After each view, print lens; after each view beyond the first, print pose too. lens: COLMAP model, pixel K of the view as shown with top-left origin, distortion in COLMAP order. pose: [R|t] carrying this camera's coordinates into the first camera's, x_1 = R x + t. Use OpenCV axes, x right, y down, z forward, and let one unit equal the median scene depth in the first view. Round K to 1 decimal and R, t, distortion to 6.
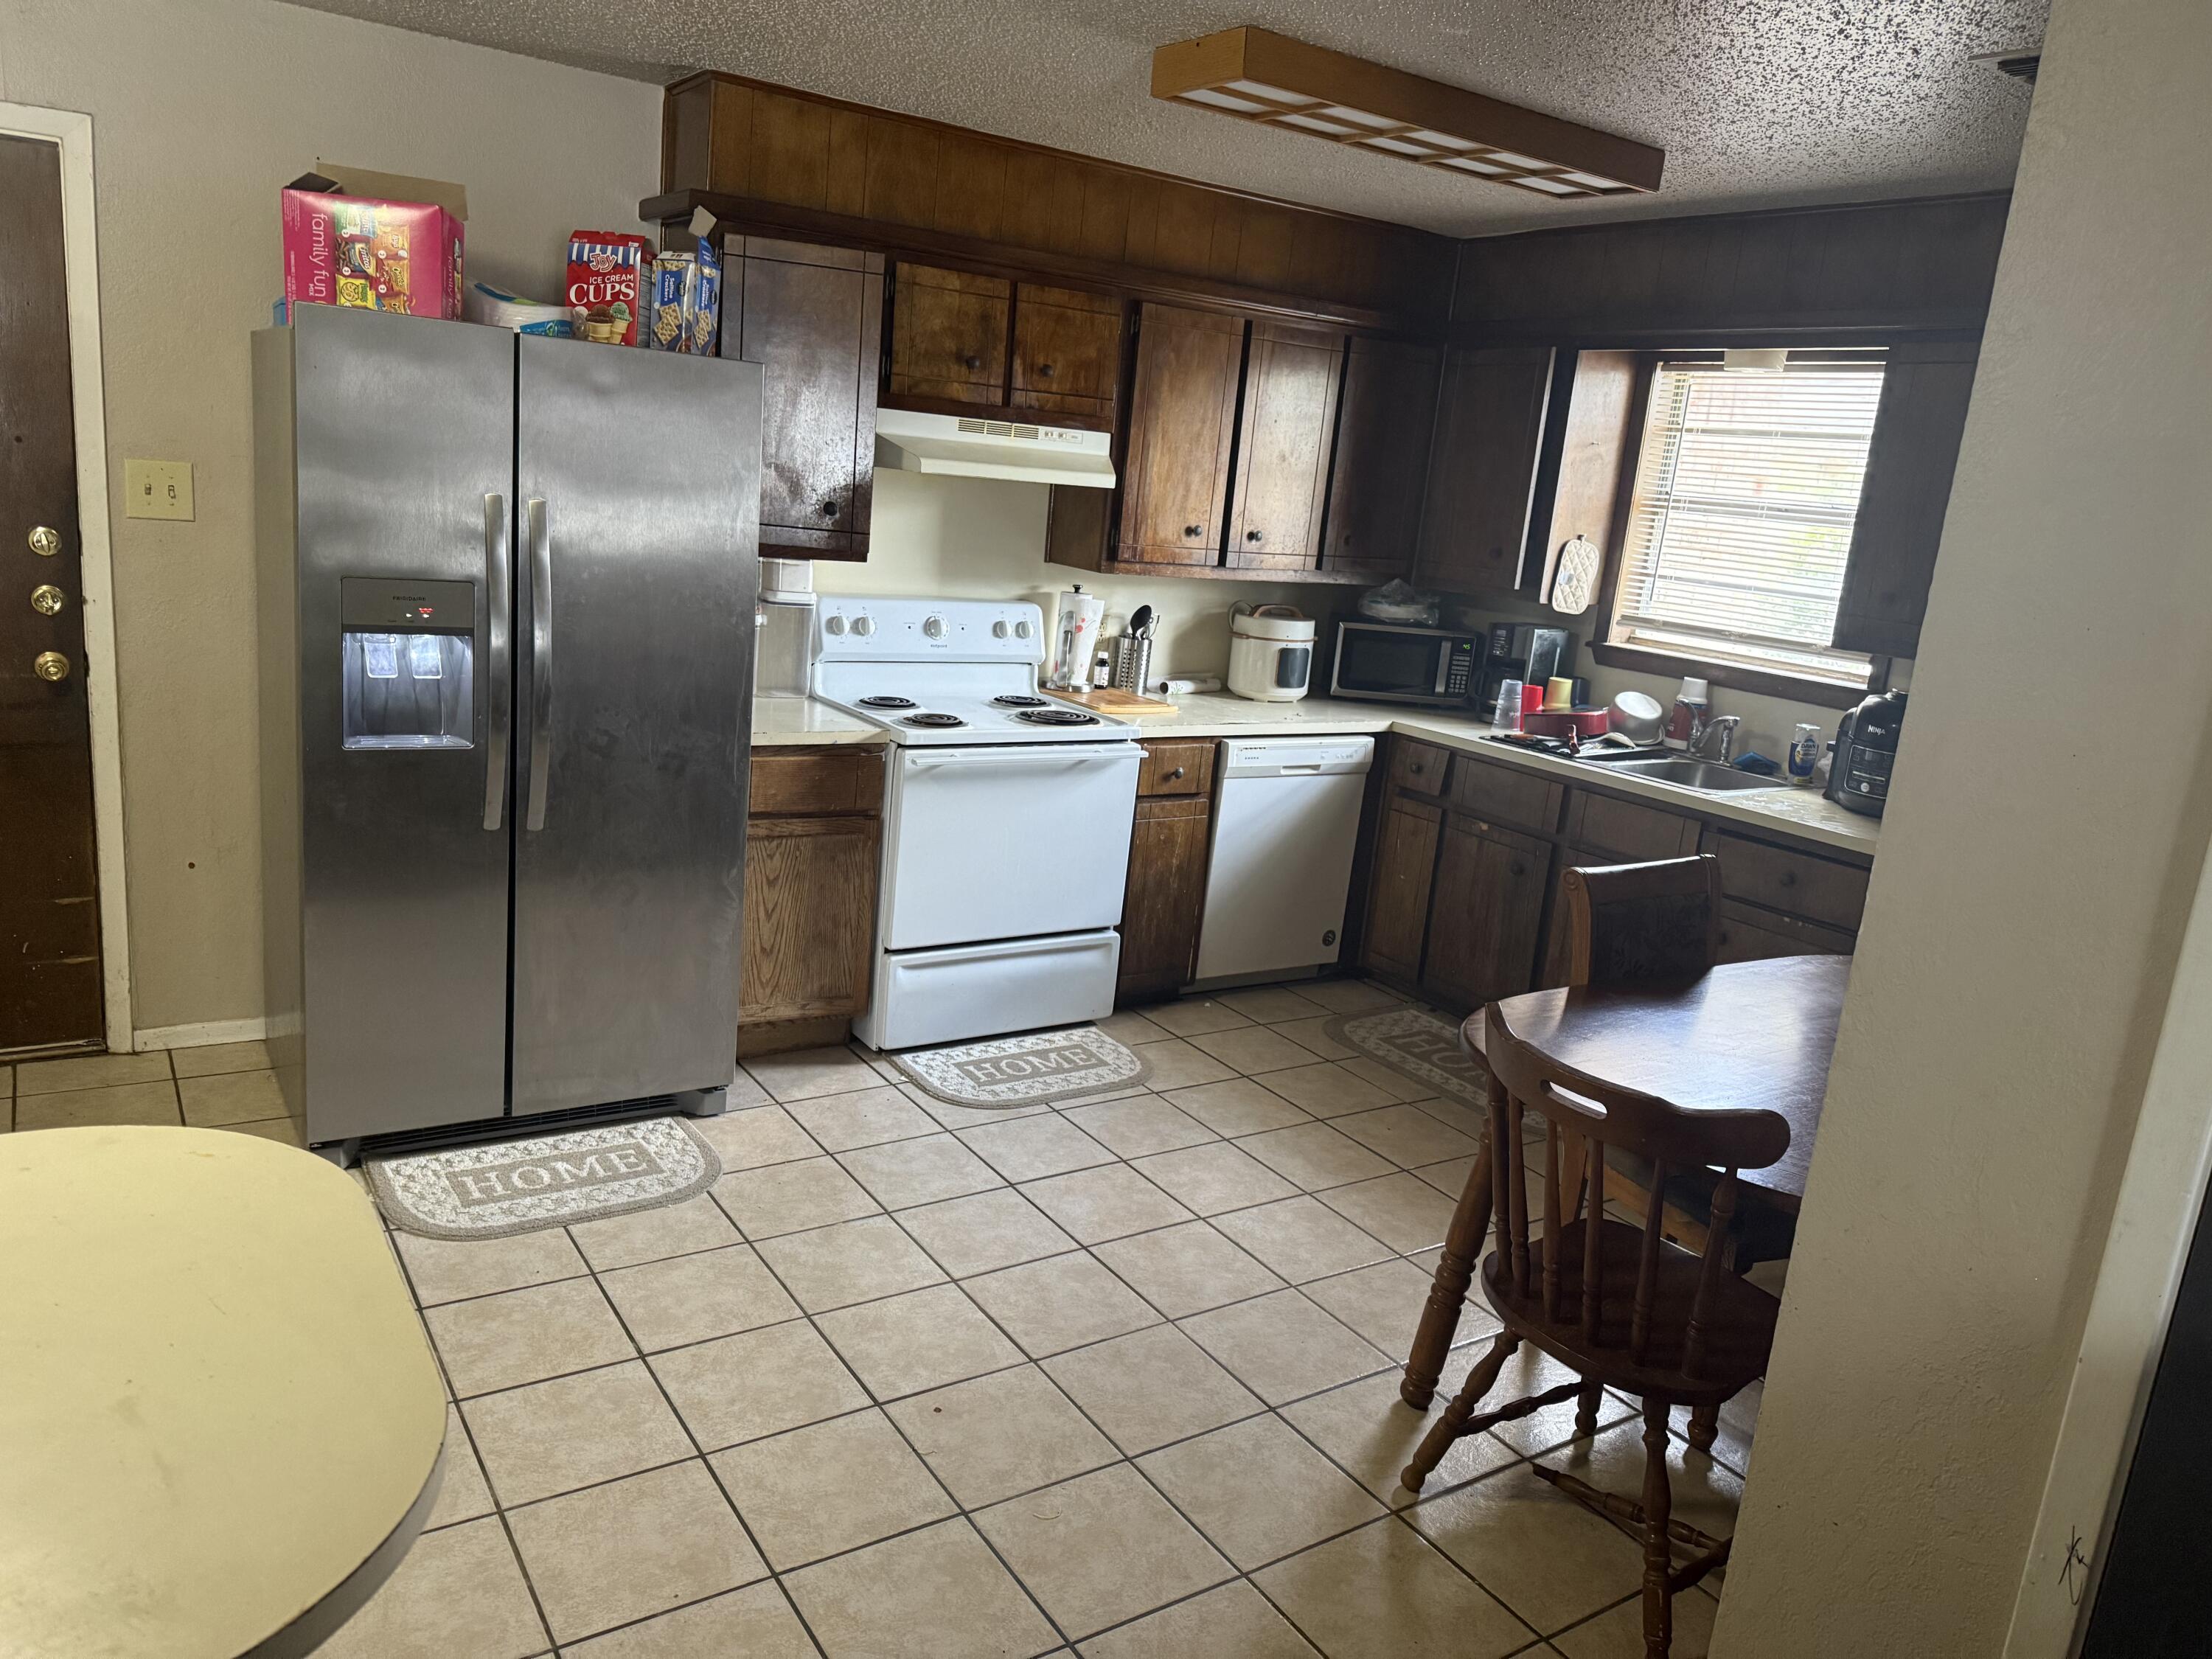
lens RADIAL K [[1554.4, 0, 1096.9], [0, 1554.4, 816.6], [0, 0, 1]] dist [0.146463, -0.001397]
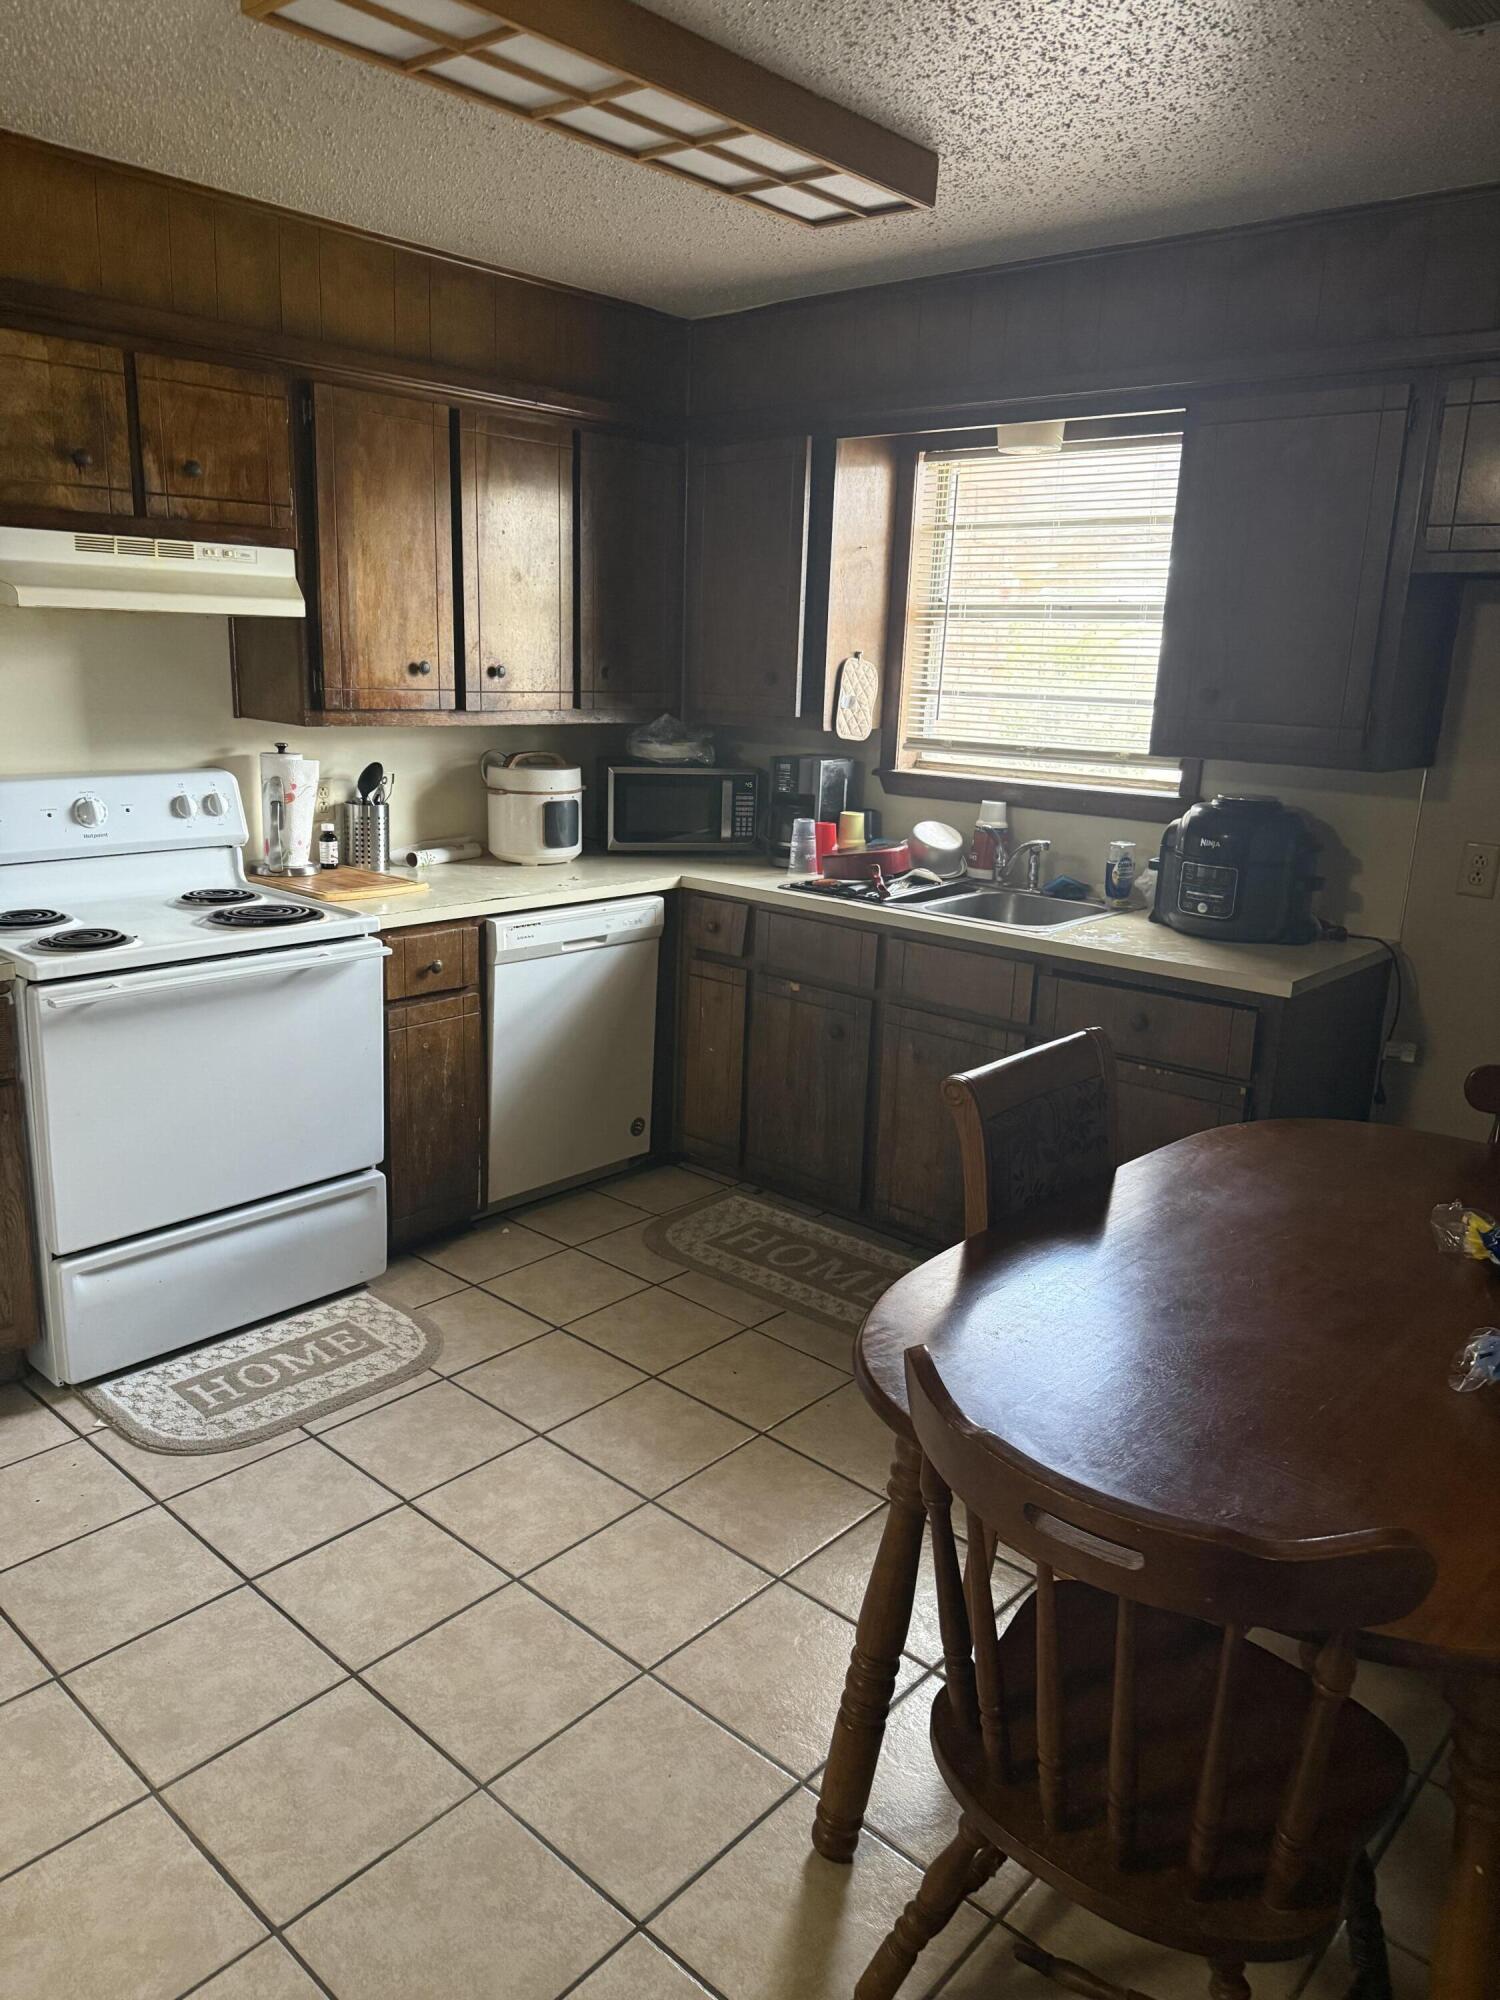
lens RADIAL K [[1409.6, 0, 750.0], [0, 1409.6, 1000.0], [0, 0, 1]] dist [0.135113, -0.240604]
pose [[0.964914, -0.116637, 0.235238, 0.034208], [0.107211, 0.992849, 0.052511, -0.031854], [-0.239681, -0.025449, 0.970518, 0.236289]]
